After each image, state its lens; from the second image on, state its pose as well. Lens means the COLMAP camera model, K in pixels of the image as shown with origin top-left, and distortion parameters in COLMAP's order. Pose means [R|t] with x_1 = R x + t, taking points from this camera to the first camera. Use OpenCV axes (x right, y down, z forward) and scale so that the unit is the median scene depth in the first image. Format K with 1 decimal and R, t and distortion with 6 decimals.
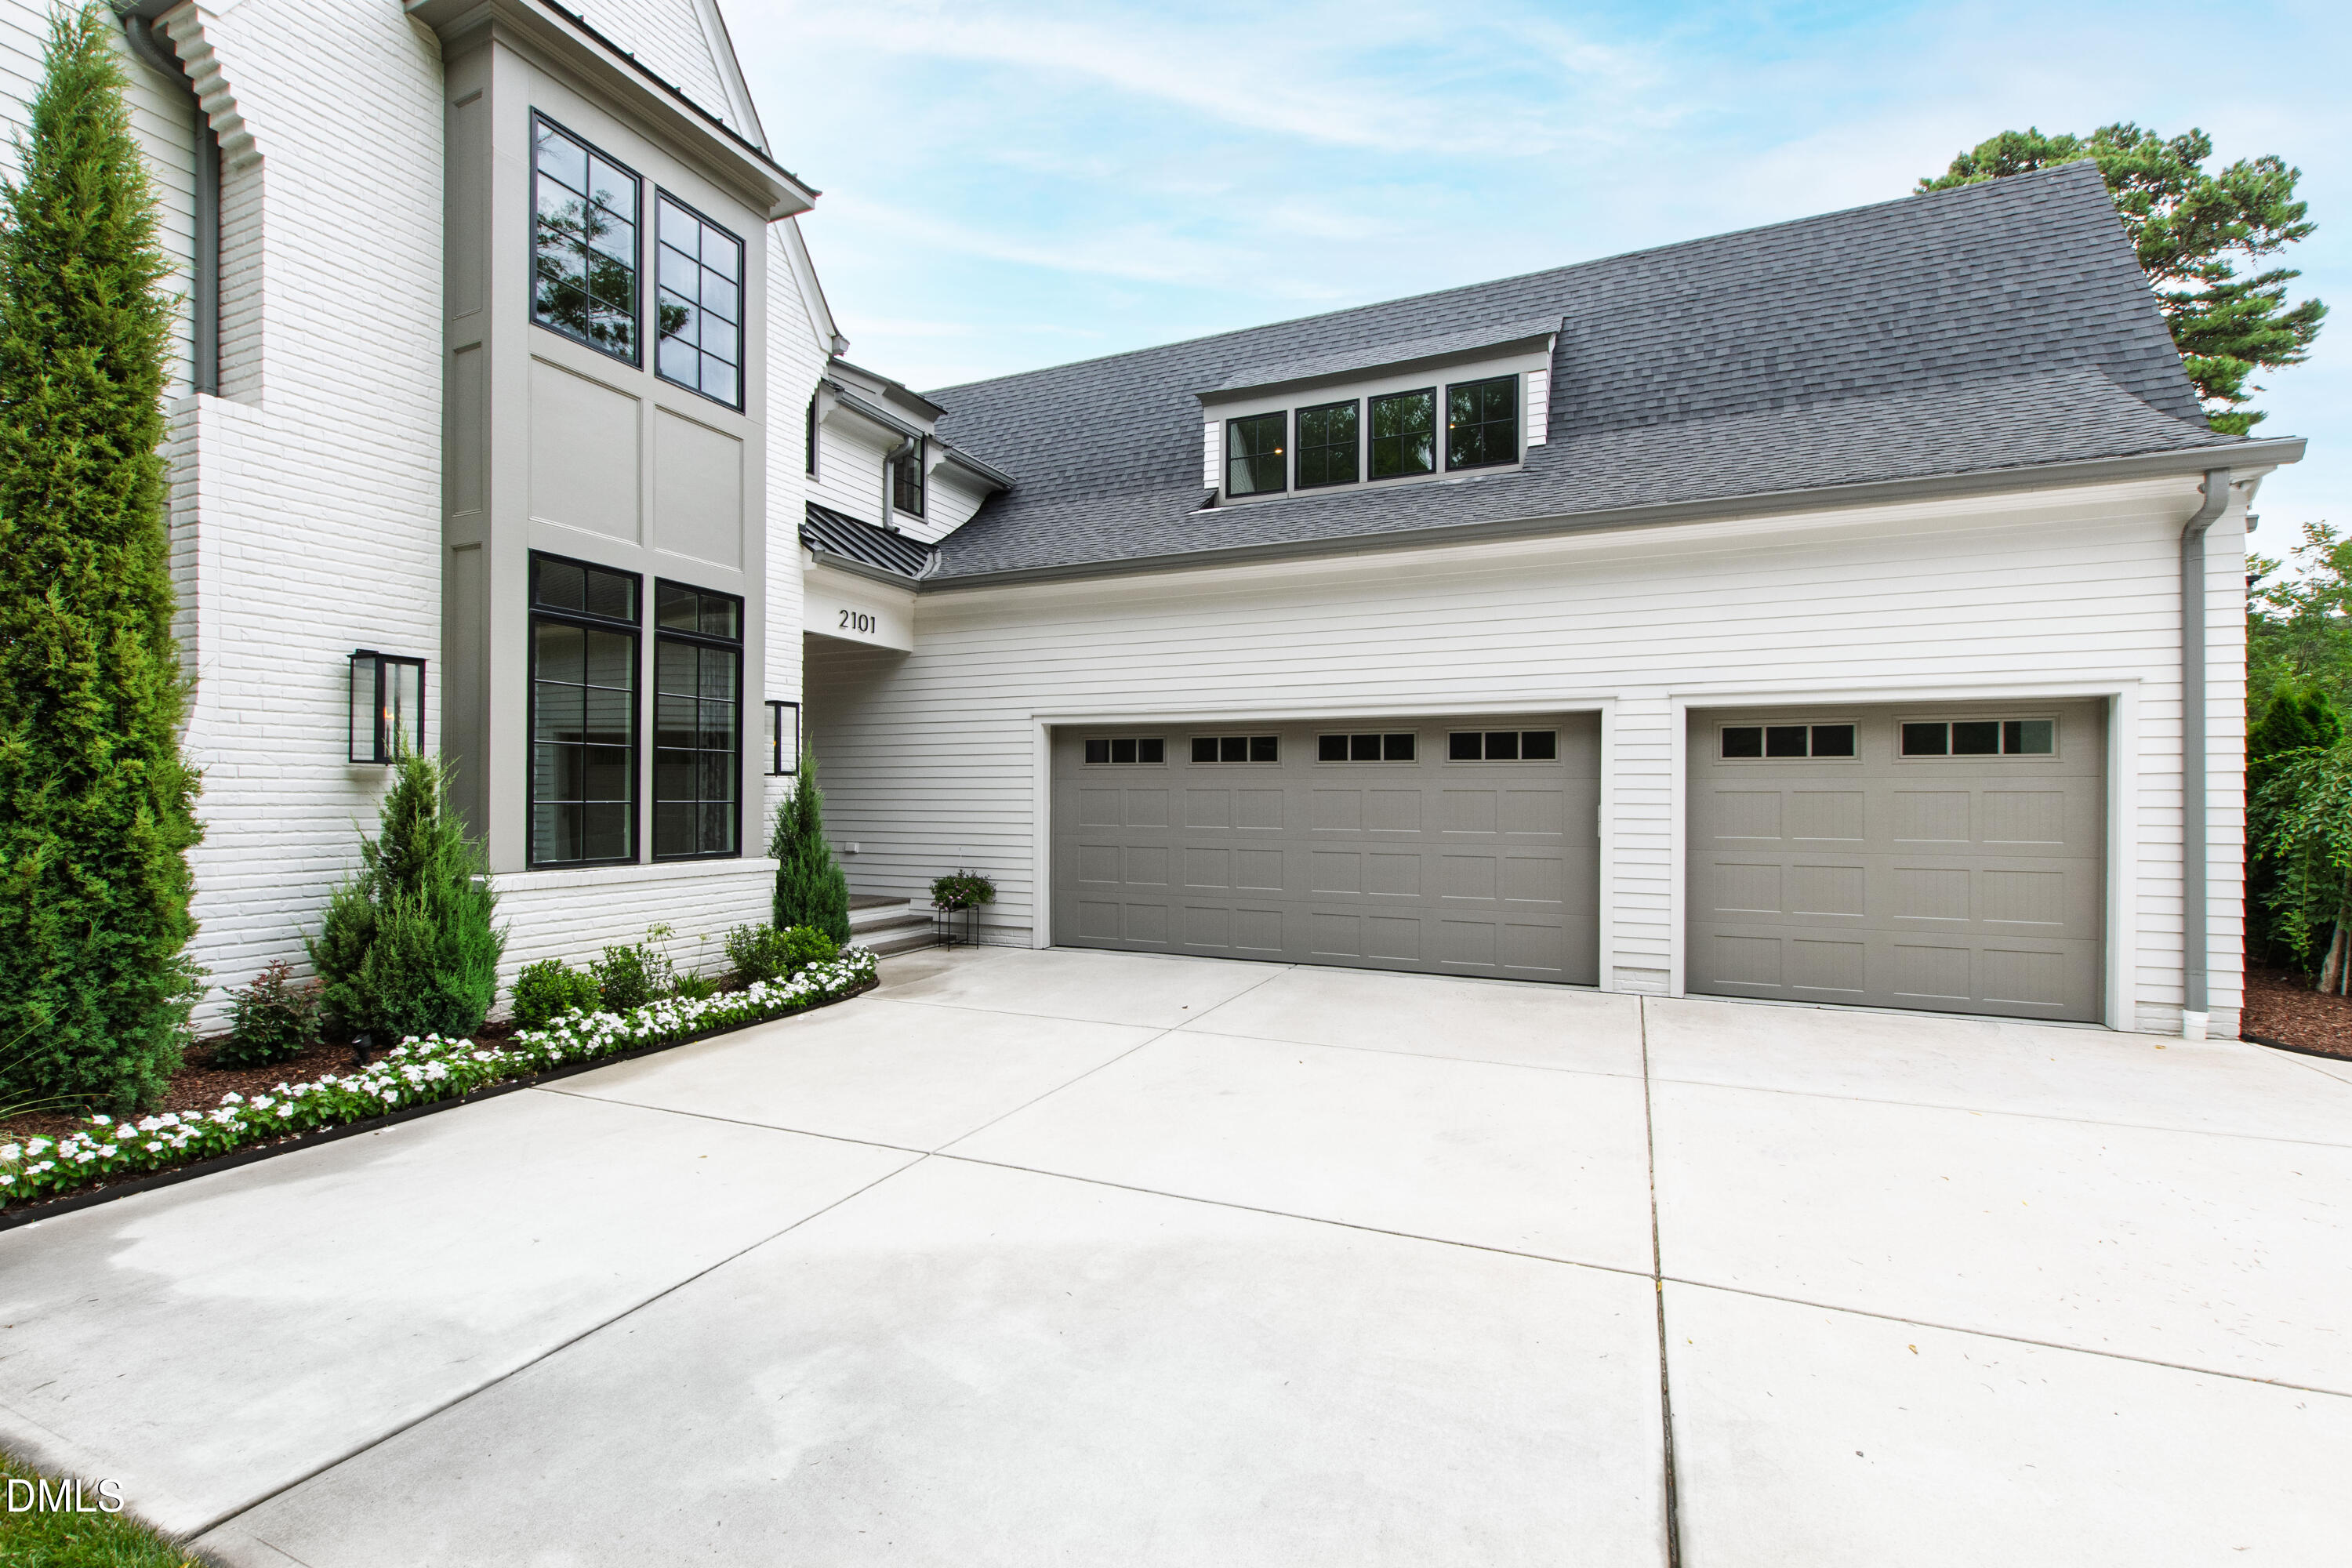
lens RADIAL K [[1046.8, 0, 1161.2], [0, 1046.8, 788.2], [0, 0, 1]] dist [0.006871, -0.003326]
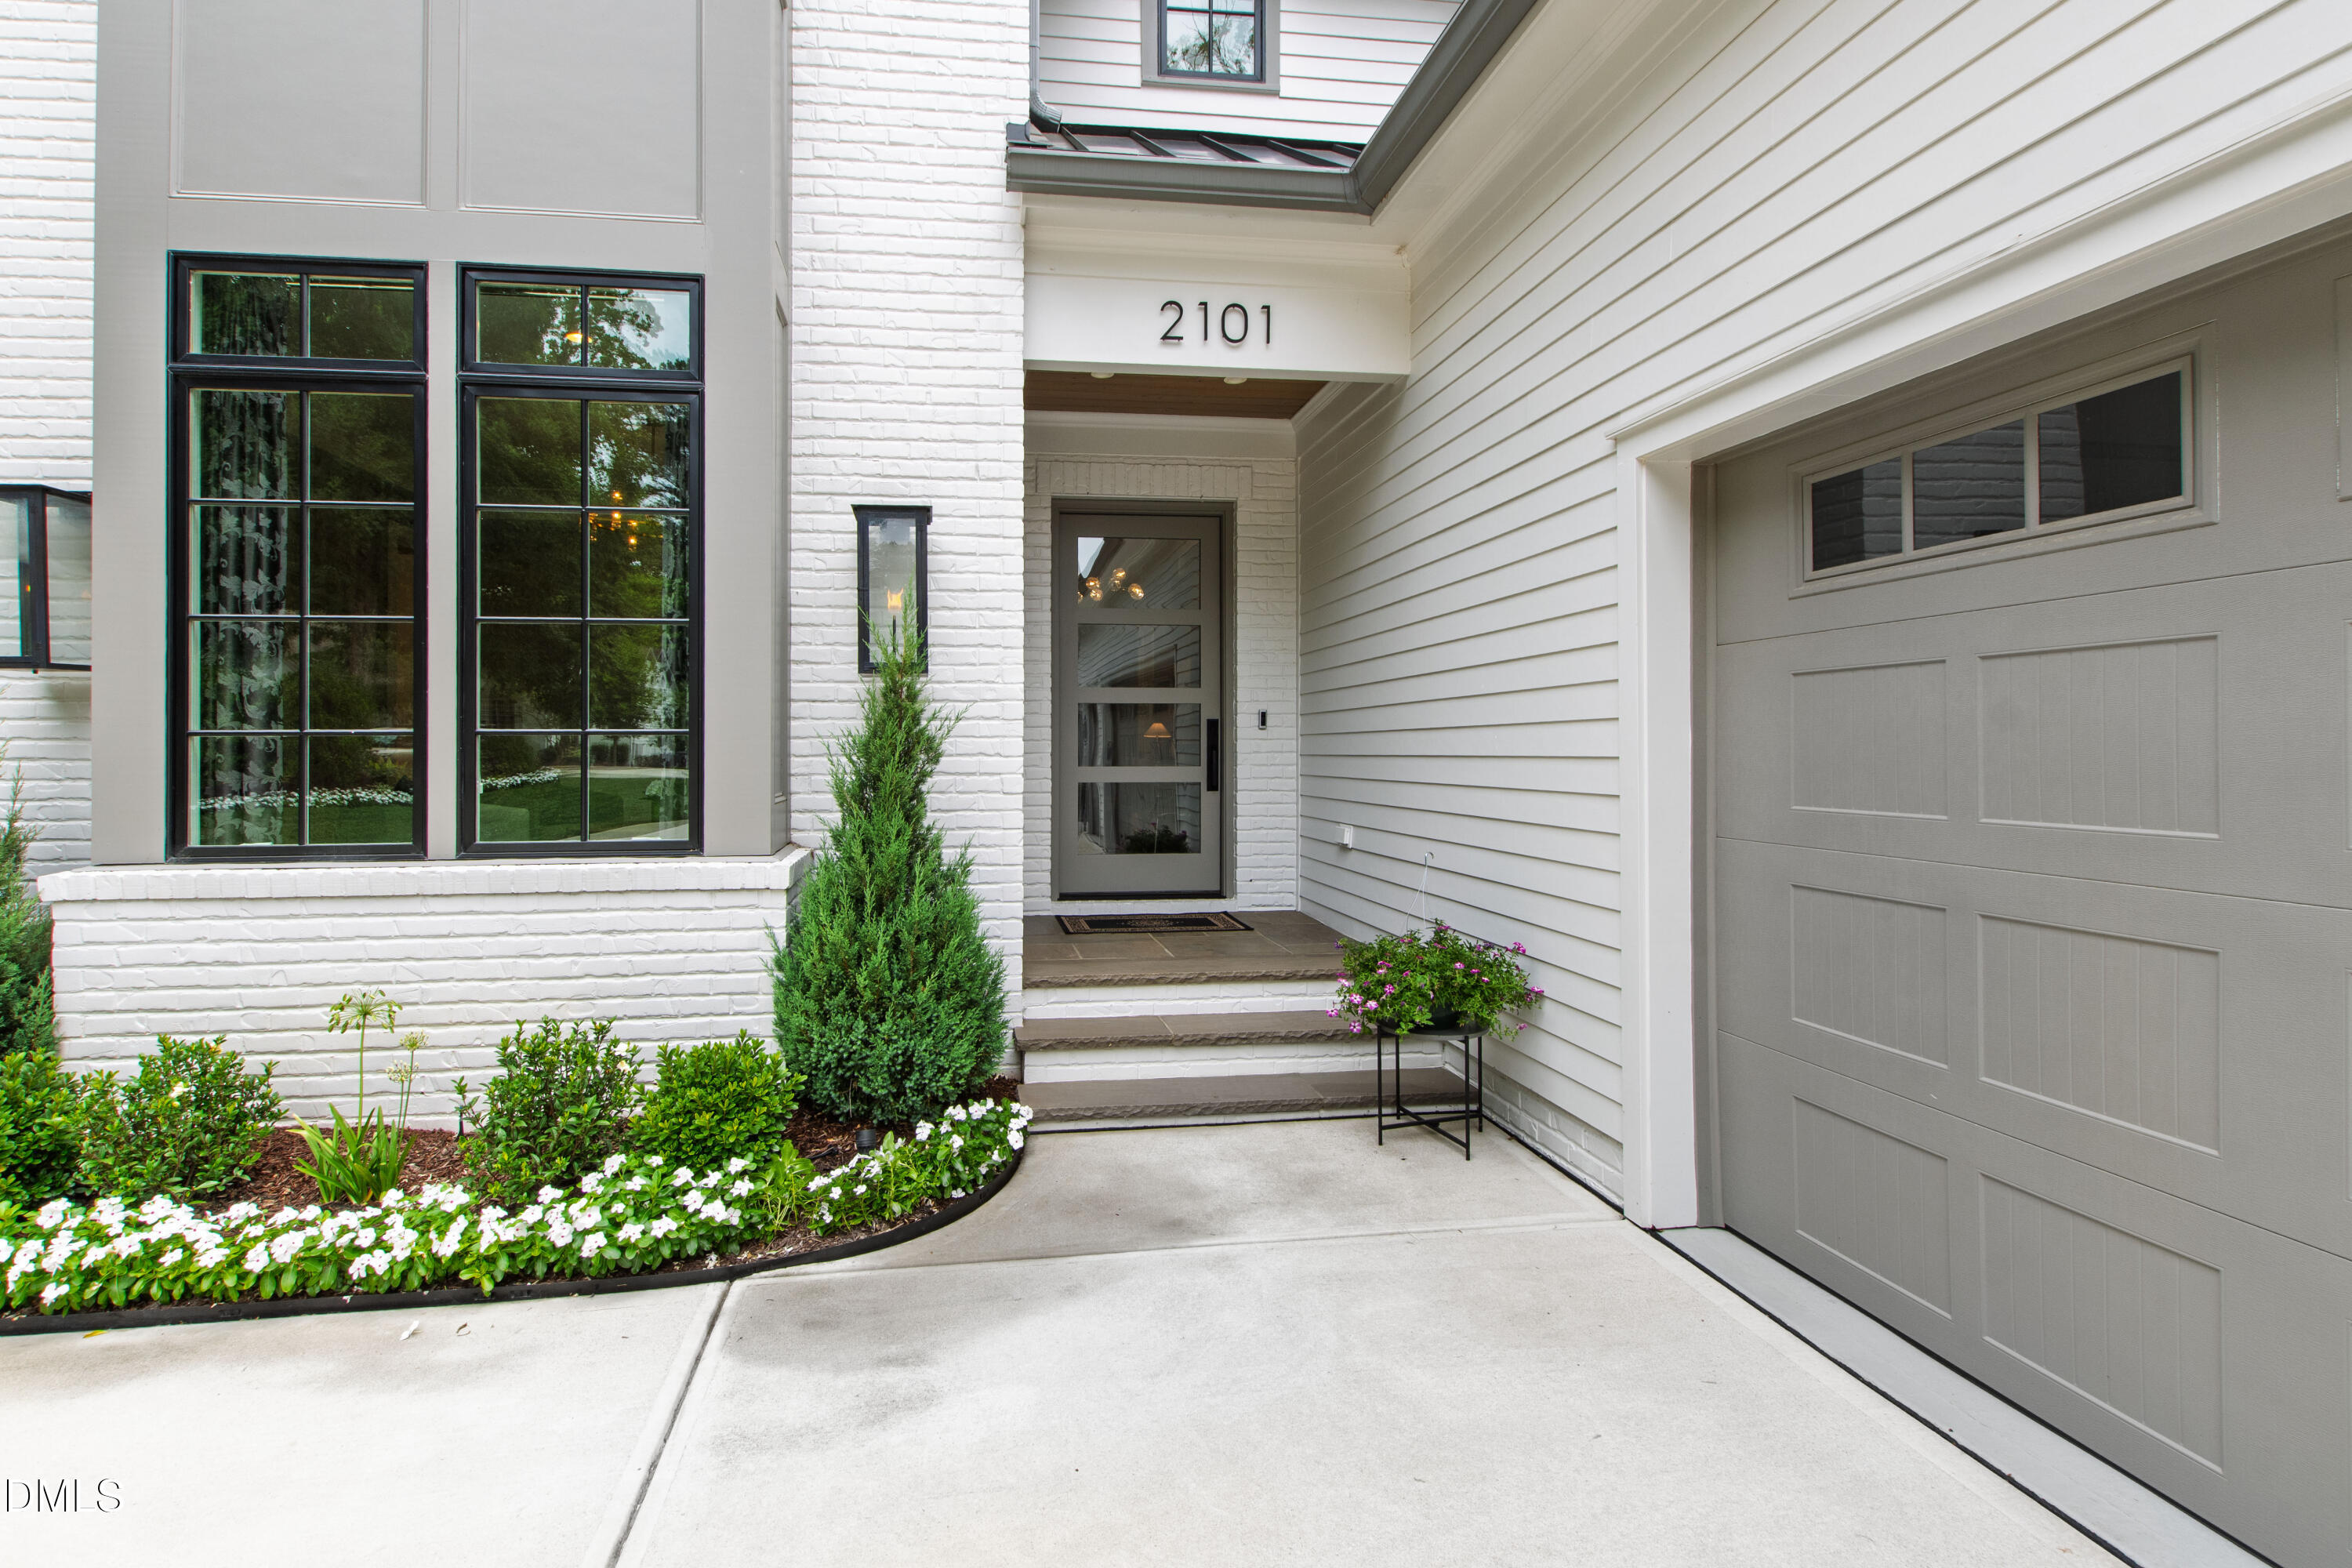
lens RADIAL K [[1046.8, 0, 1083.1], [0, 1046.8, 752.2], [0, 0, 1]] dist [0.006871, -0.003326]
pose [[0.516484, -0.001689, -0.856295, 0.067284], [0.012187, 0.999911, 0.005379, 0.020331], [0.856210, -0.013214, 0.516459, 0.877105]]
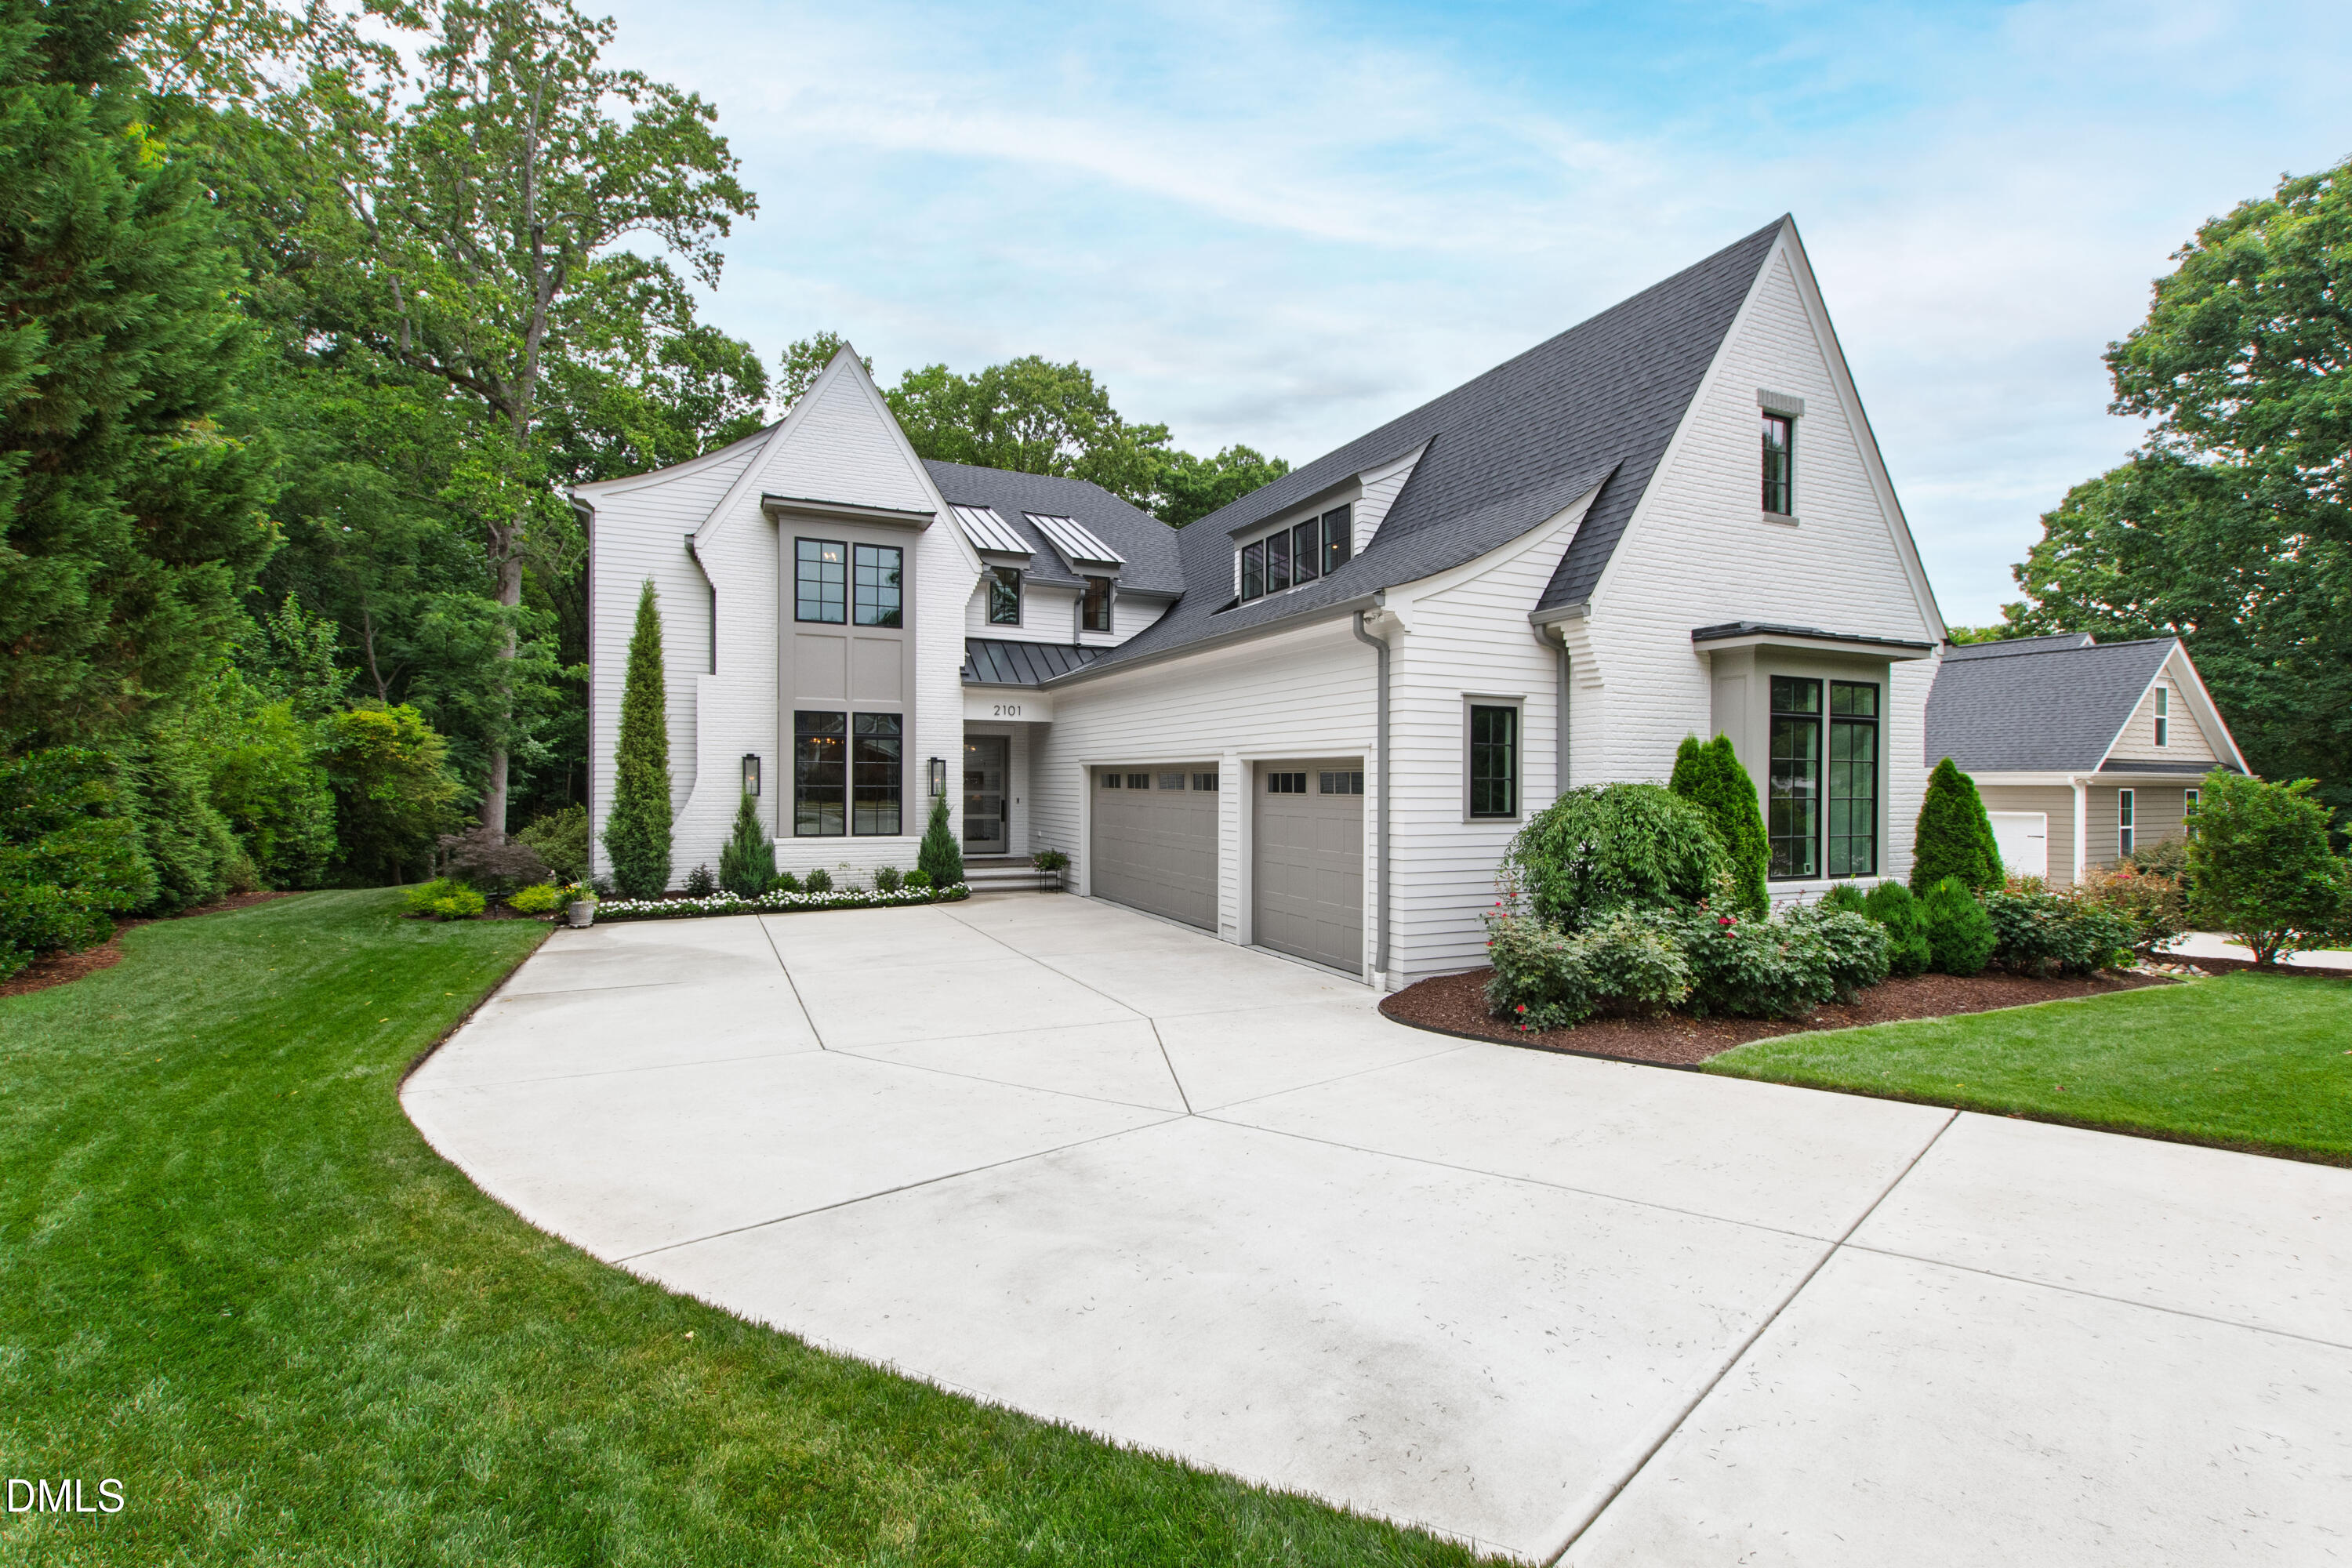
lens RADIAL K [[1046.8, 0, 1141.0], [0, 1046.8, 776.5], [0, 0, 1]] dist [0.006871, -0.003326]
pose [[0.741061, -0.002512, -0.671433, 1.355019], [0.004608, 0.999988, 0.001344, -0.053572], [0.671422, -0.004090, 0.741064, -0.250806]]
